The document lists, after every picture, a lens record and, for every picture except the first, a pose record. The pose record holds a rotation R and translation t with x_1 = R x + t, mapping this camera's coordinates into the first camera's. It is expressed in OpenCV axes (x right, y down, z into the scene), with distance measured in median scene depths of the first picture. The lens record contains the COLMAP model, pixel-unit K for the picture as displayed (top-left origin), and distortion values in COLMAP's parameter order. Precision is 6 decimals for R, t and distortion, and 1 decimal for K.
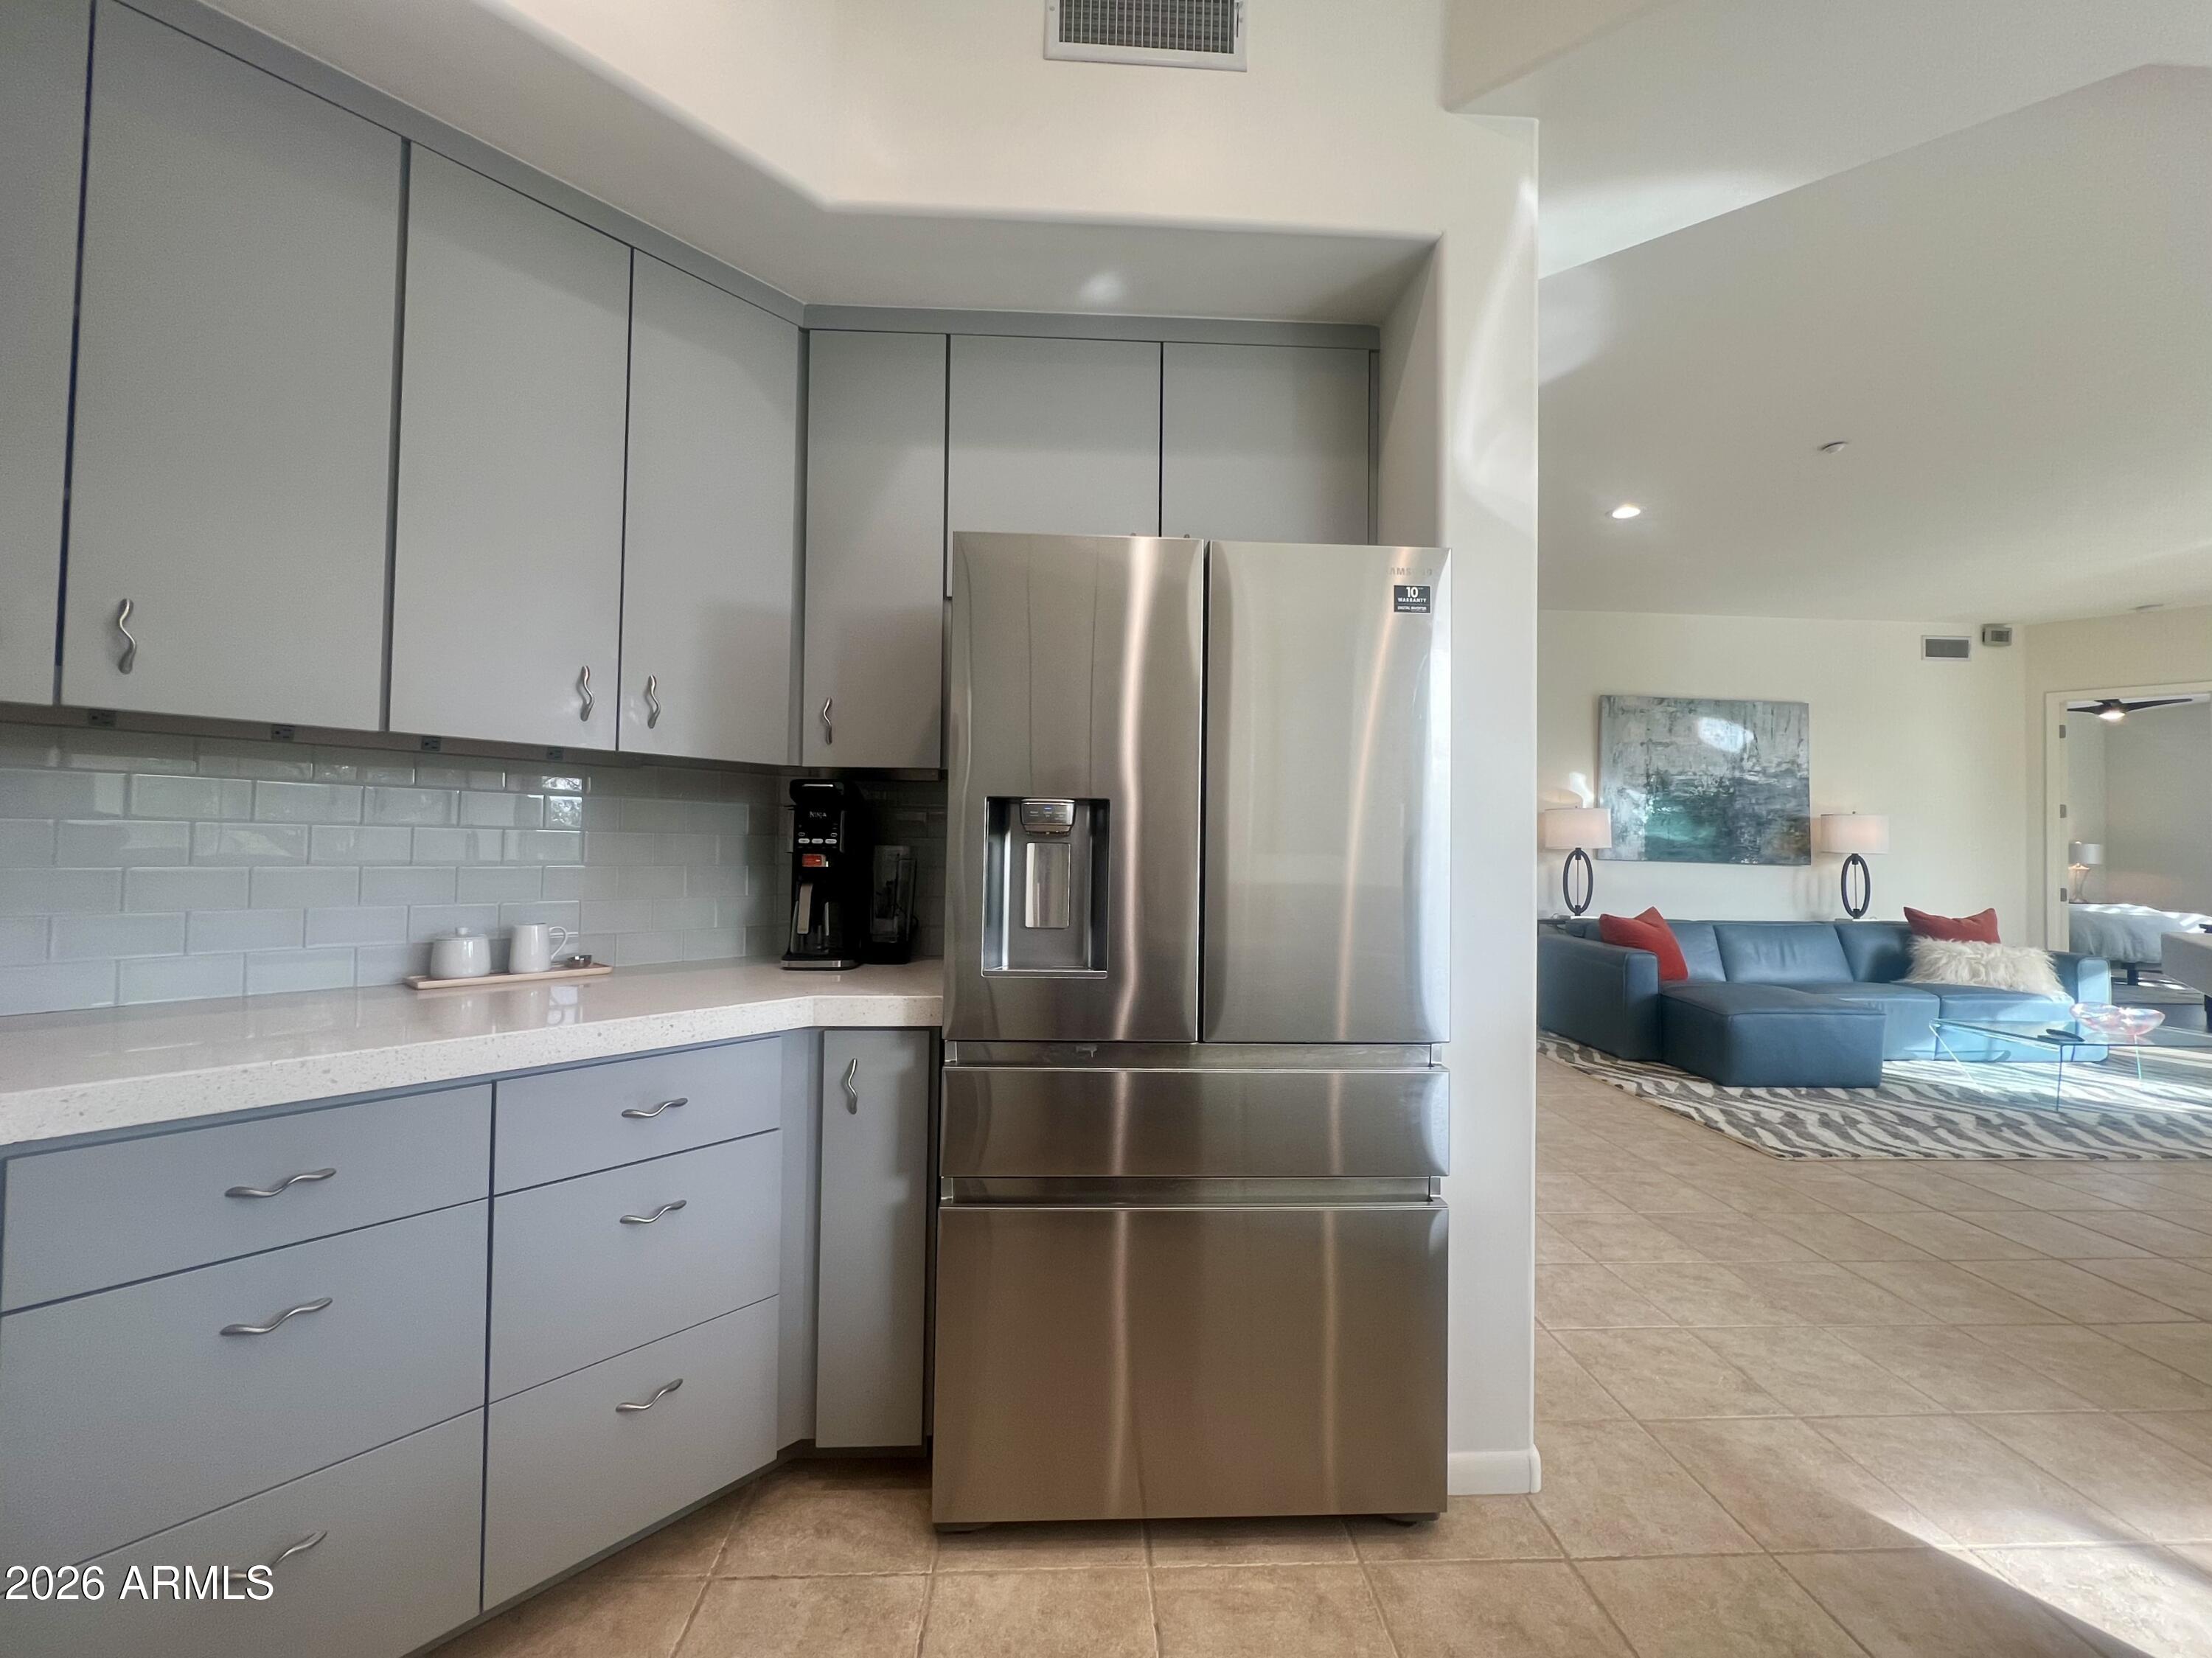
lens RADIAL K [[880.6, 0, 1107.8], [0, 880.6, 818.0], [0, 0, 1]] dist [0.001015, 0.000021]
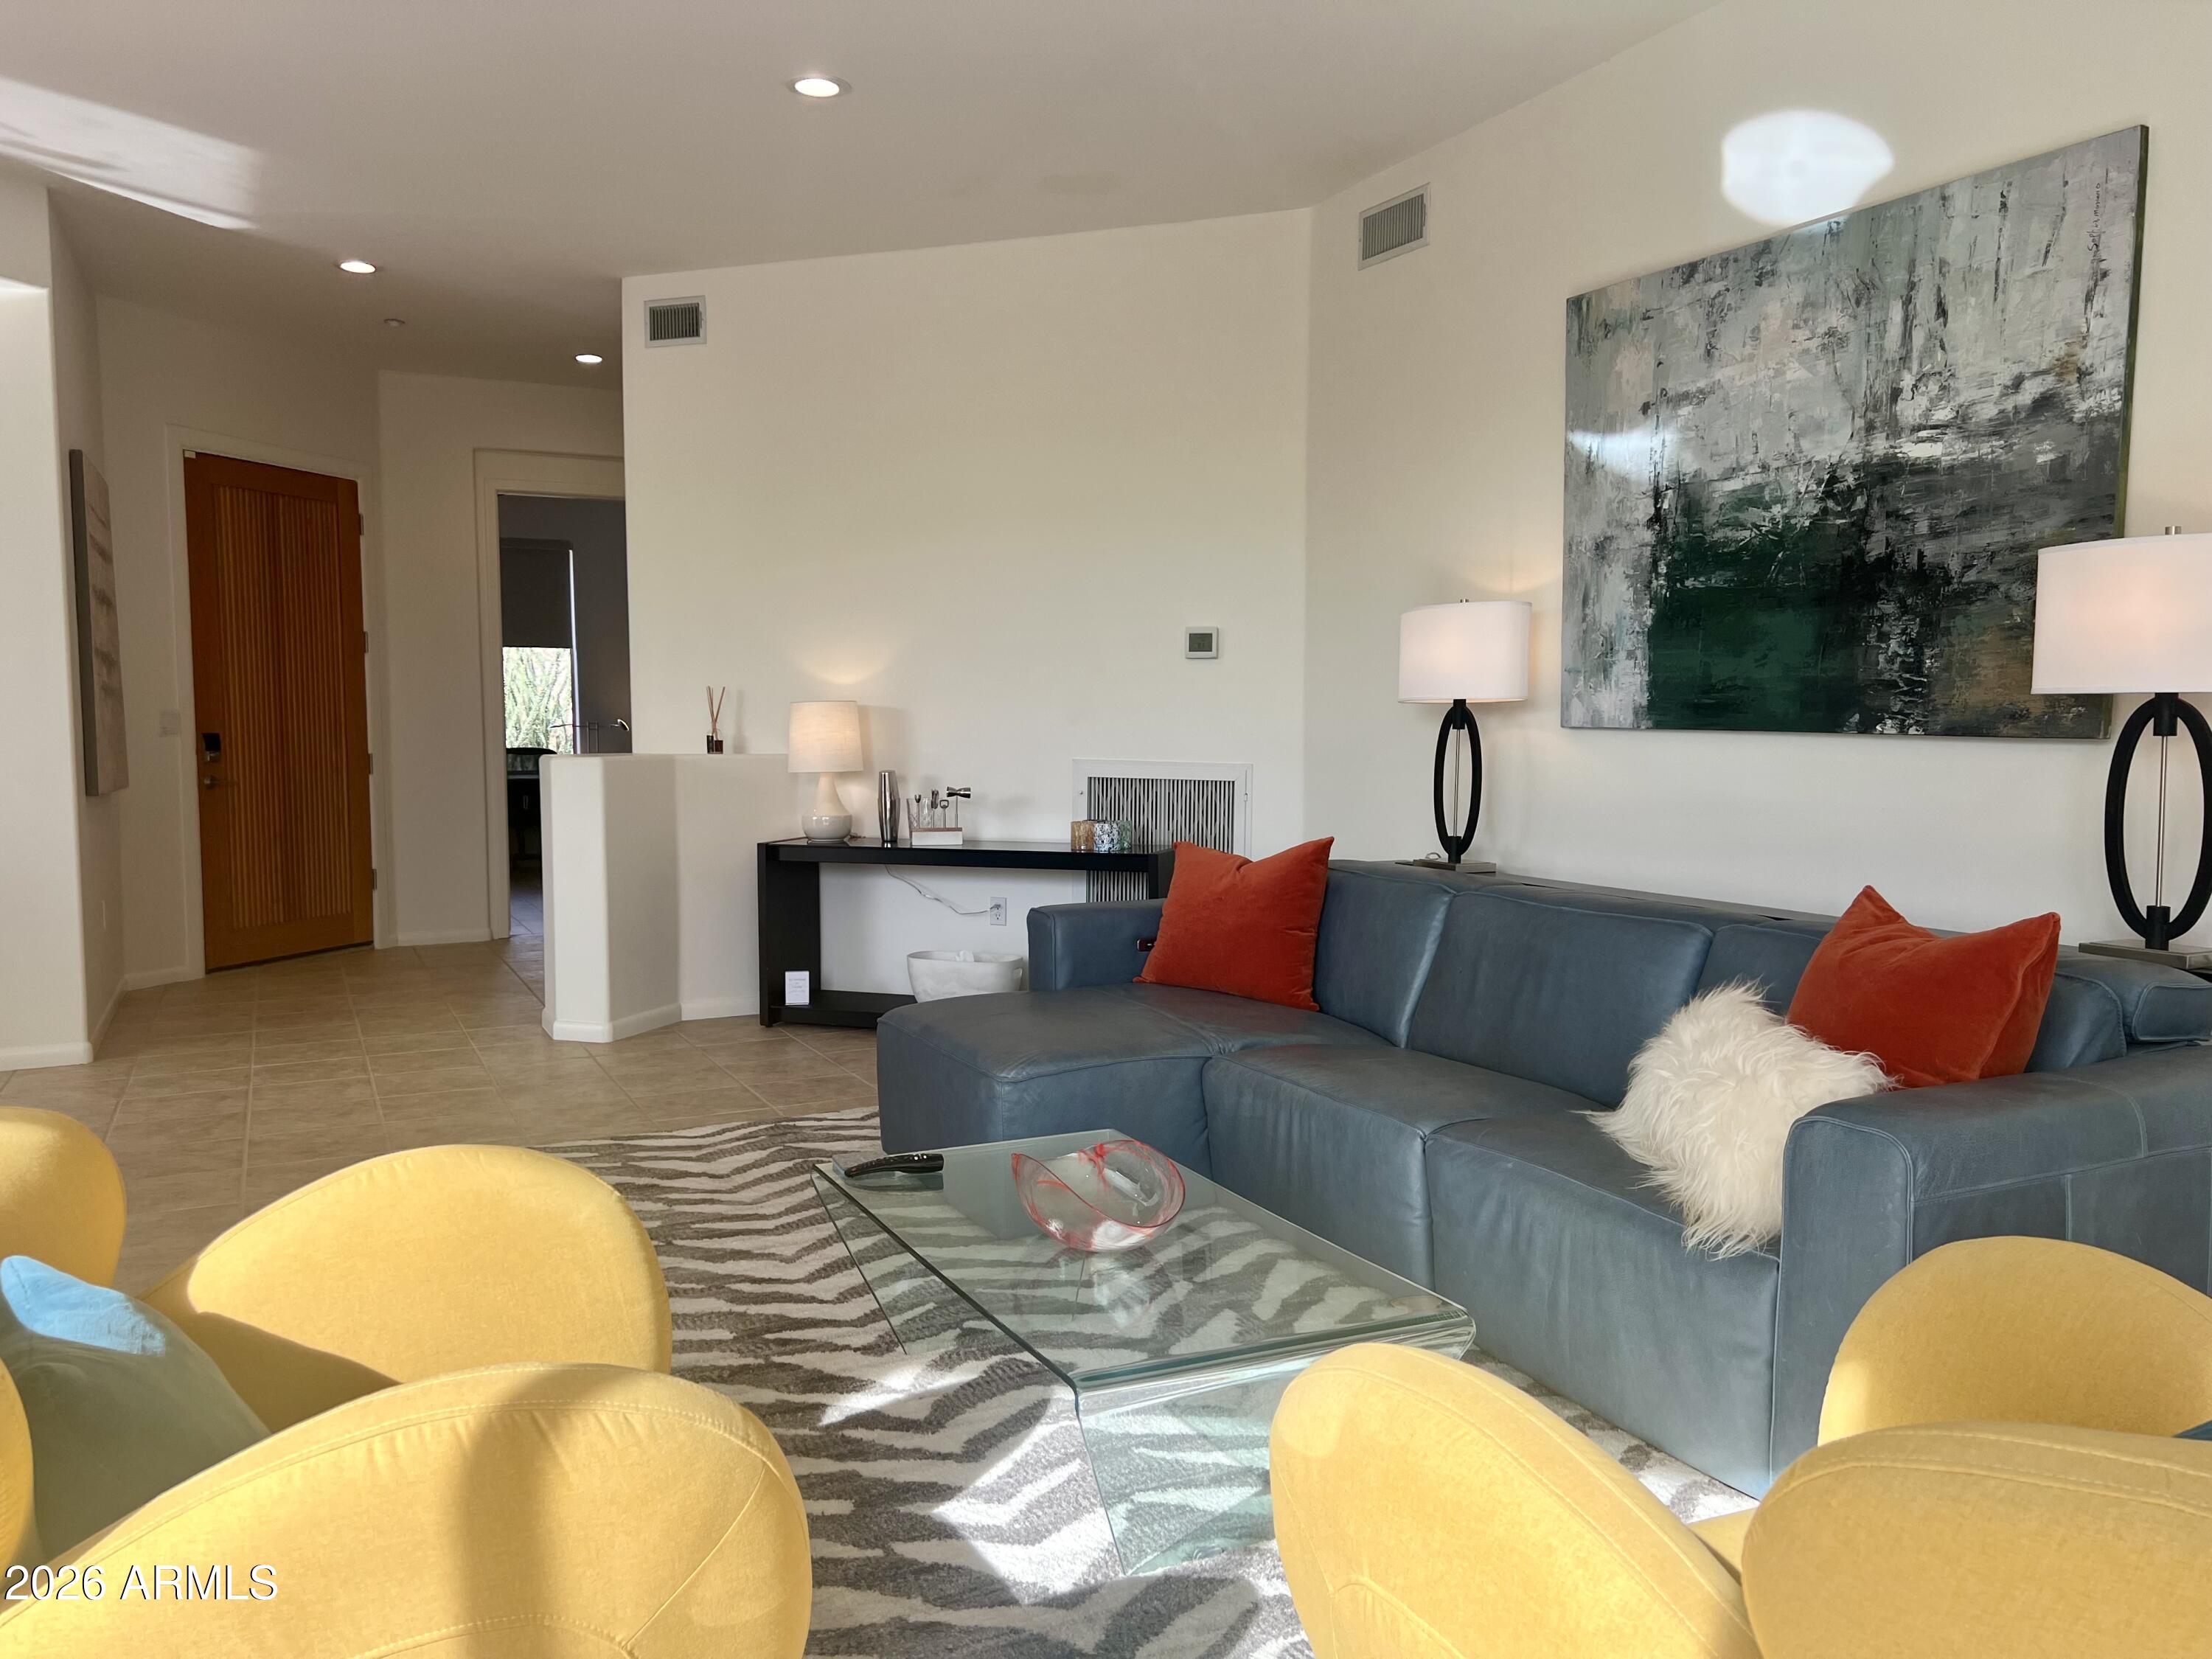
lens RADIAL K [[1659.5, 0, 1116.2], [0, 1659.5, 812.5], [0, 0, 1]] dist [0.107114, -0.166649]
pose [[0.408423, 0.031380, -0.912253, 1.152054], [0.037411, 0.997994, 0.051079, 0.038186], [0.912026, -0.054990, 0.406430, 0.510609]]
